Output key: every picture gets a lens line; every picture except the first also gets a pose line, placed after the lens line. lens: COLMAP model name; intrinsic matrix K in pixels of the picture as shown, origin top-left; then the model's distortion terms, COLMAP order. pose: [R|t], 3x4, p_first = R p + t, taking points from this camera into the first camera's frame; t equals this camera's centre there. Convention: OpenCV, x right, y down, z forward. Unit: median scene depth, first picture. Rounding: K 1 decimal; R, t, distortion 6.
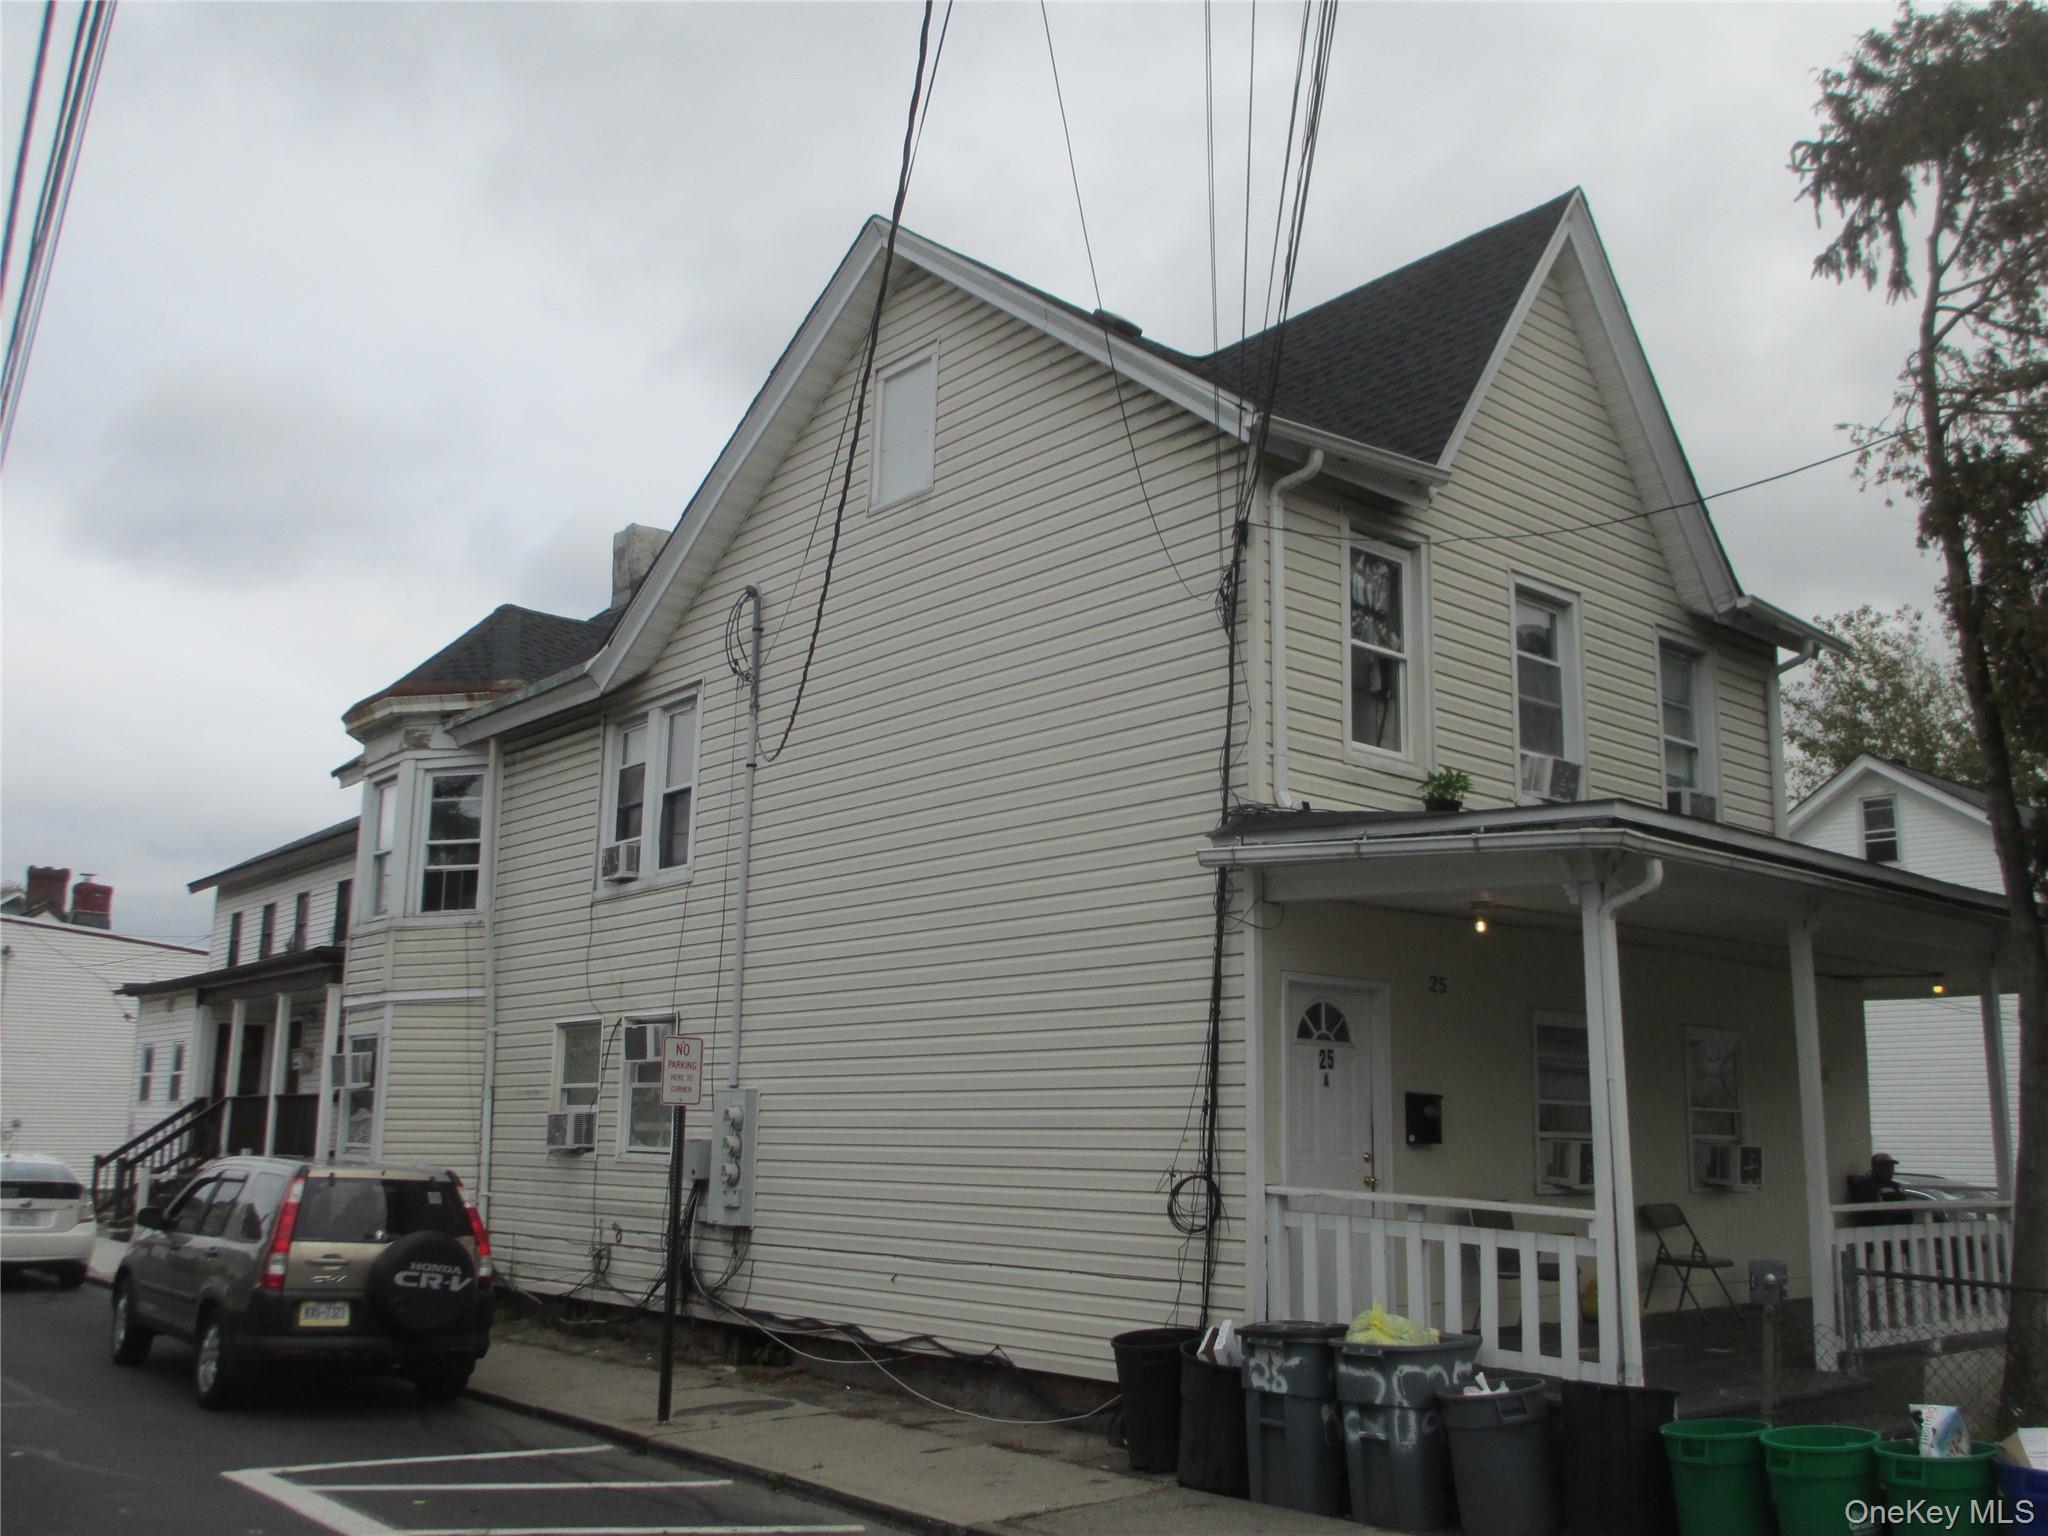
lens RADIAL K [[1851.2, 0, 1018.4], [0, 1851.2, 779.9], [0, 0, 1]] dist [-0.018164, -0.012329]
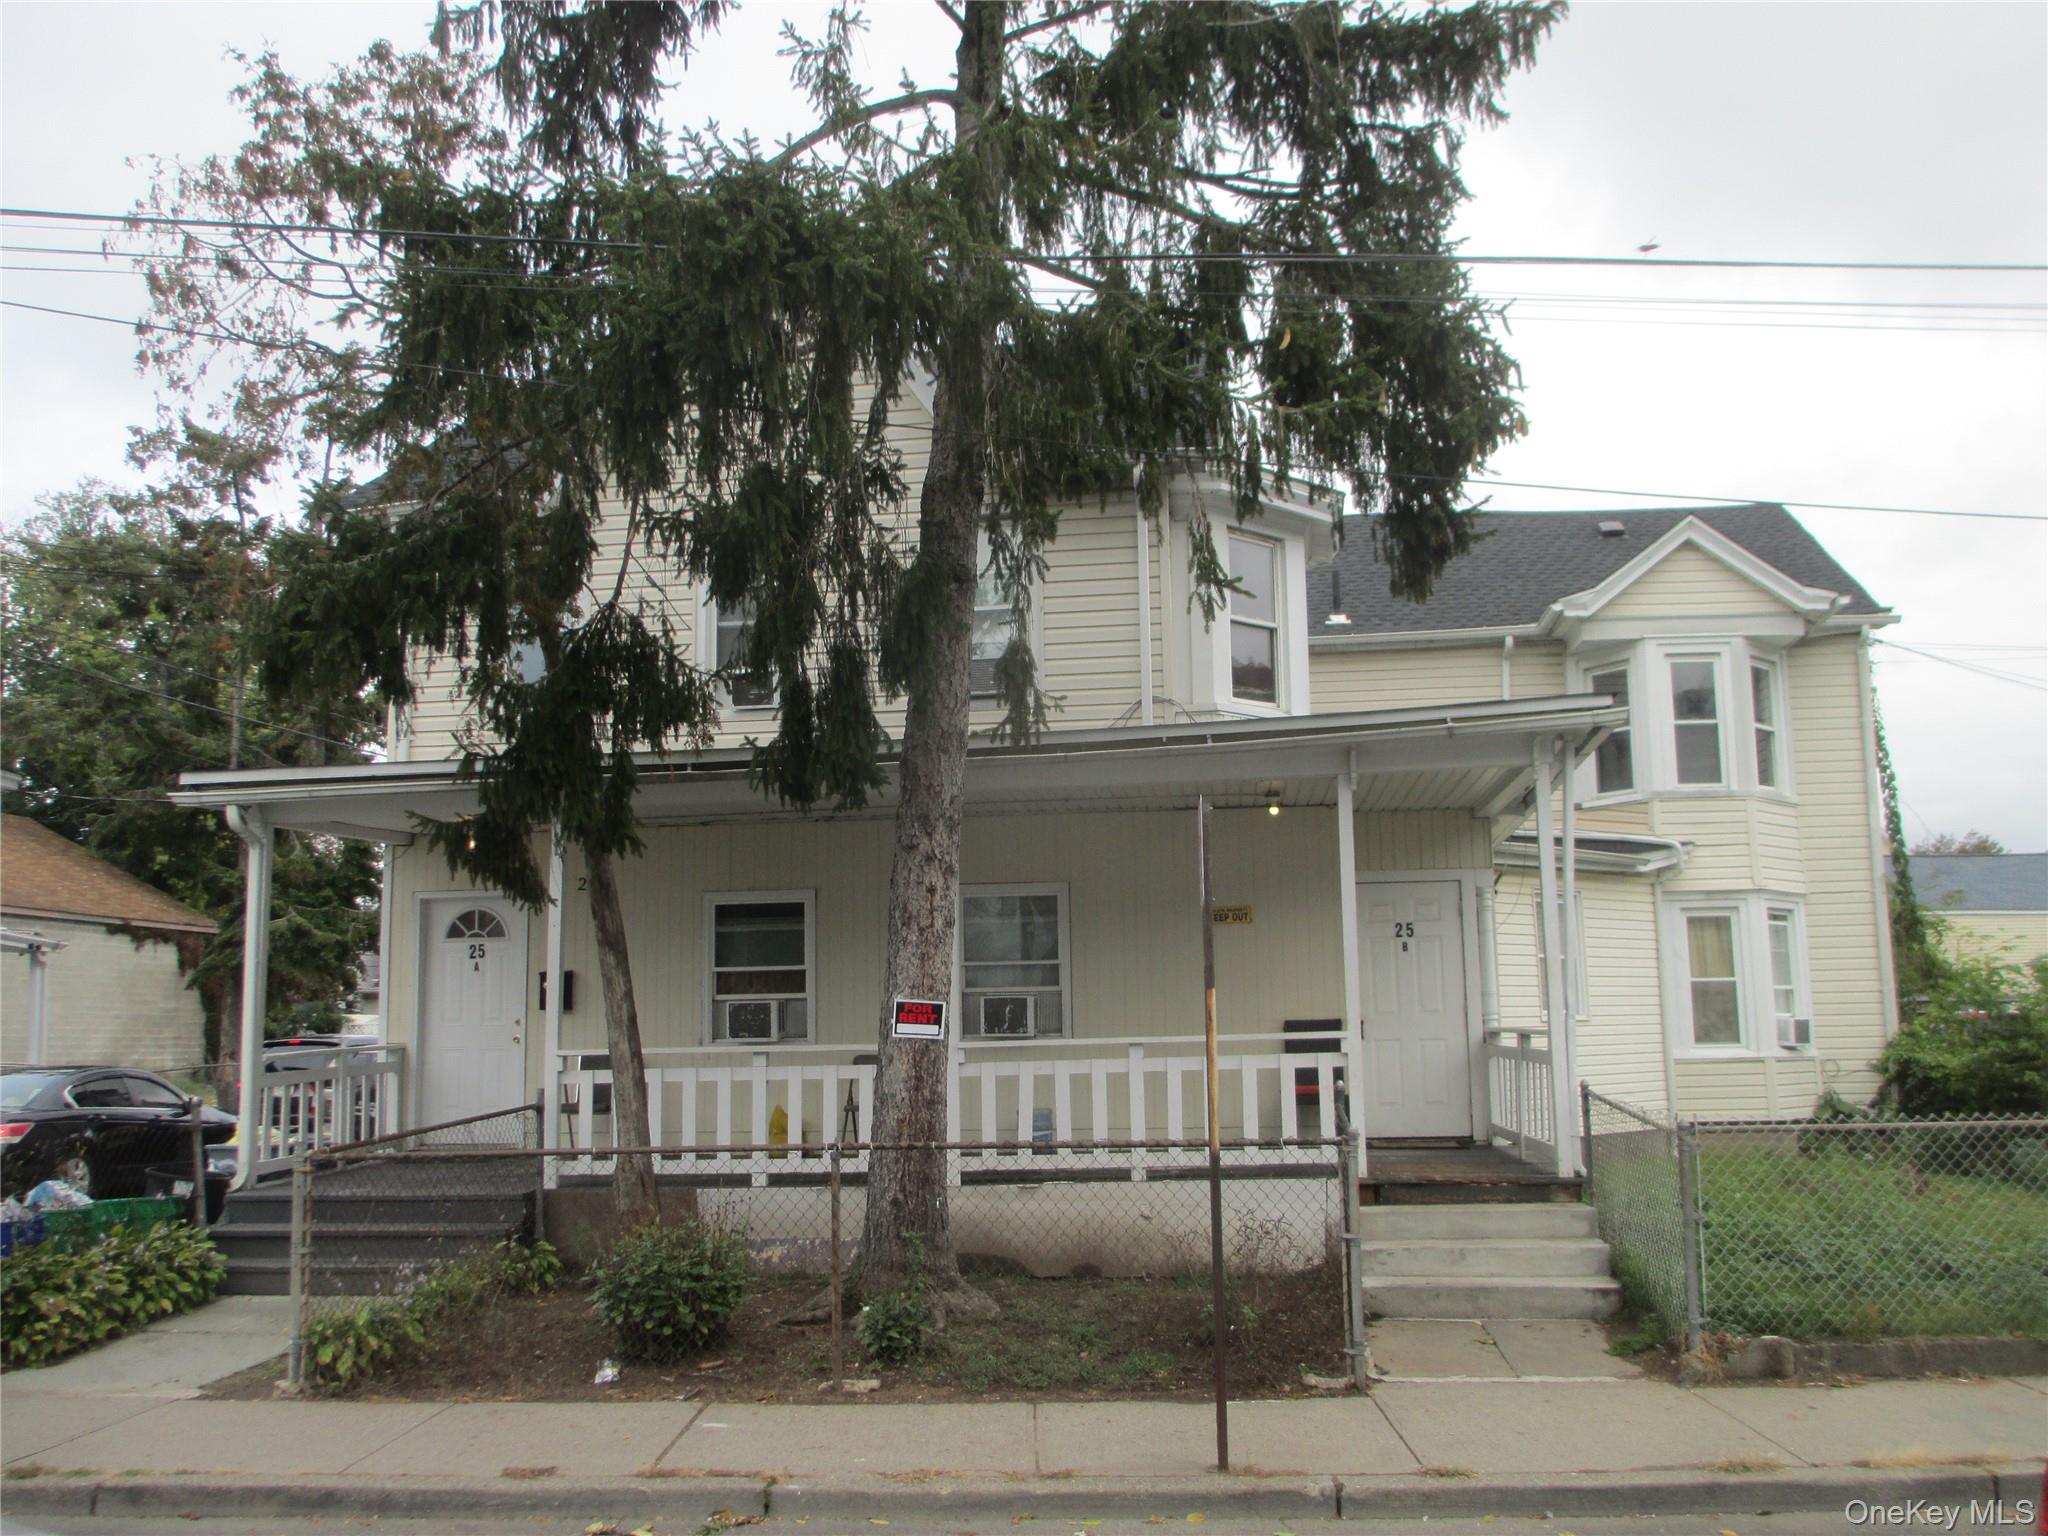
lens RADIAL K [[1697.9, 0, 1047.8], [0, 1697.9, 762.4], [0, 0, 1]] dist [-0.038754, 0.005384]
pose [[0.676443, -0.148981, -0.721270, 1.173704], [0.172488, 0.984137, -0.041509, 0.119831], [0.716012, -0.096332, 0.691409, 0.397709]]
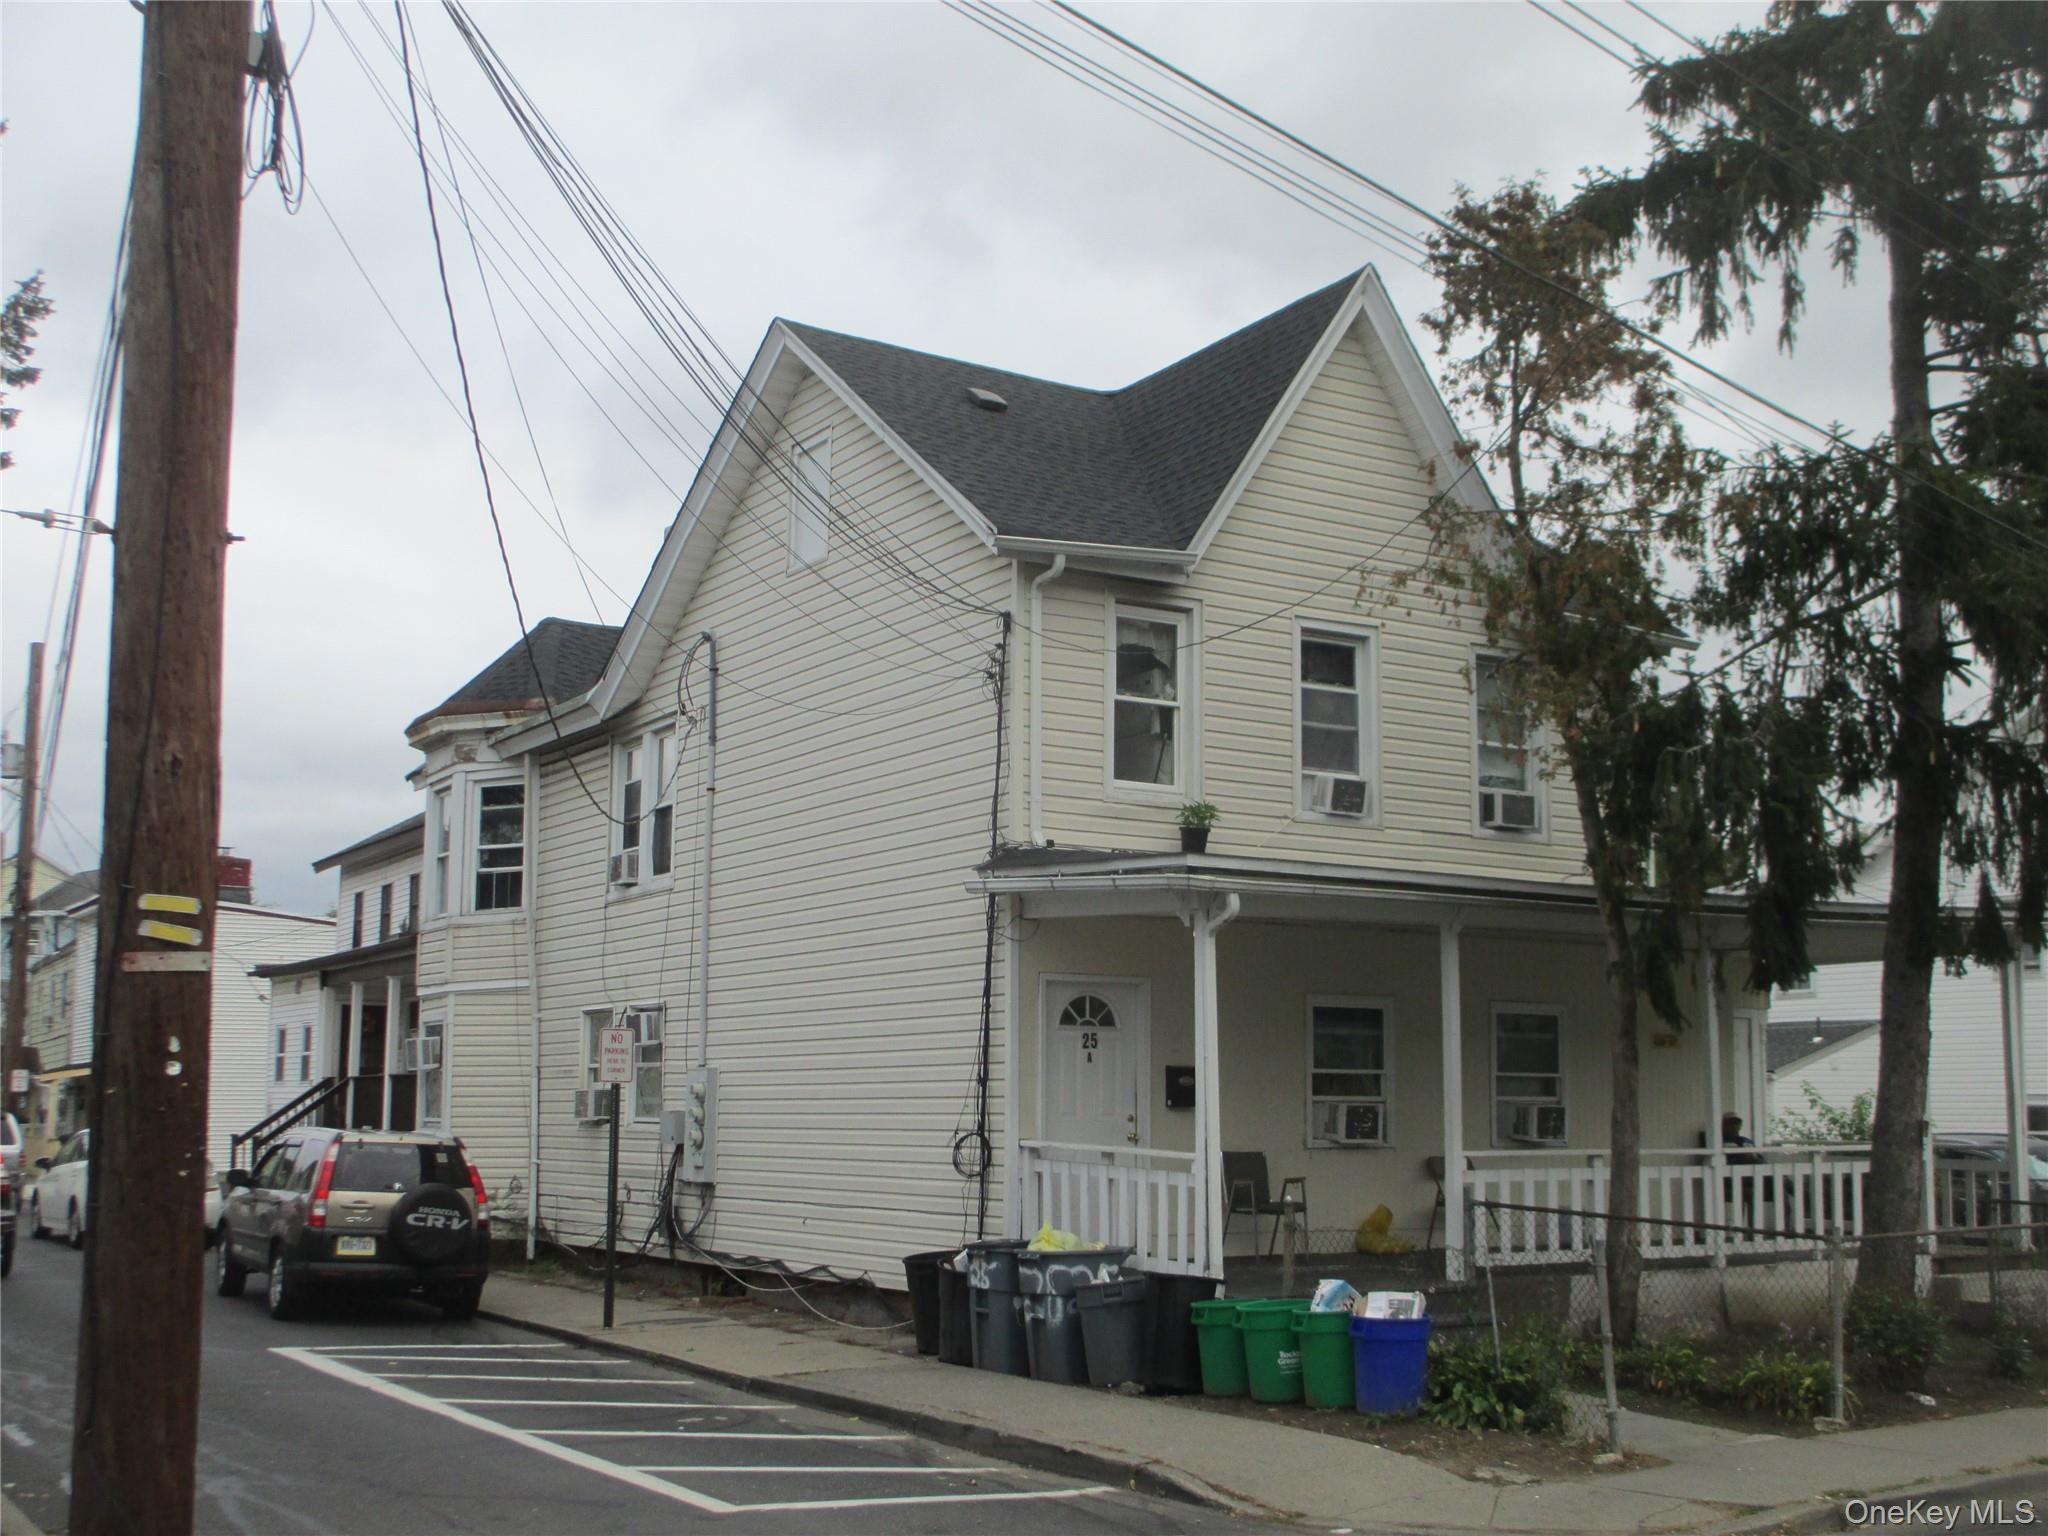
lens RADIAL K [[2345.5, 0, 1020.3], [0, 2345.5, 774.7], [0, 0, 1]] dist [-0.070288, 0.028410]
pose [[0.987996, -0.033078, -0.150898, 0.316143], [0.040266, 0.998183, 0.044833, -0.088059], [0.149141, -0.050370, 0.987532, -0.488270]]
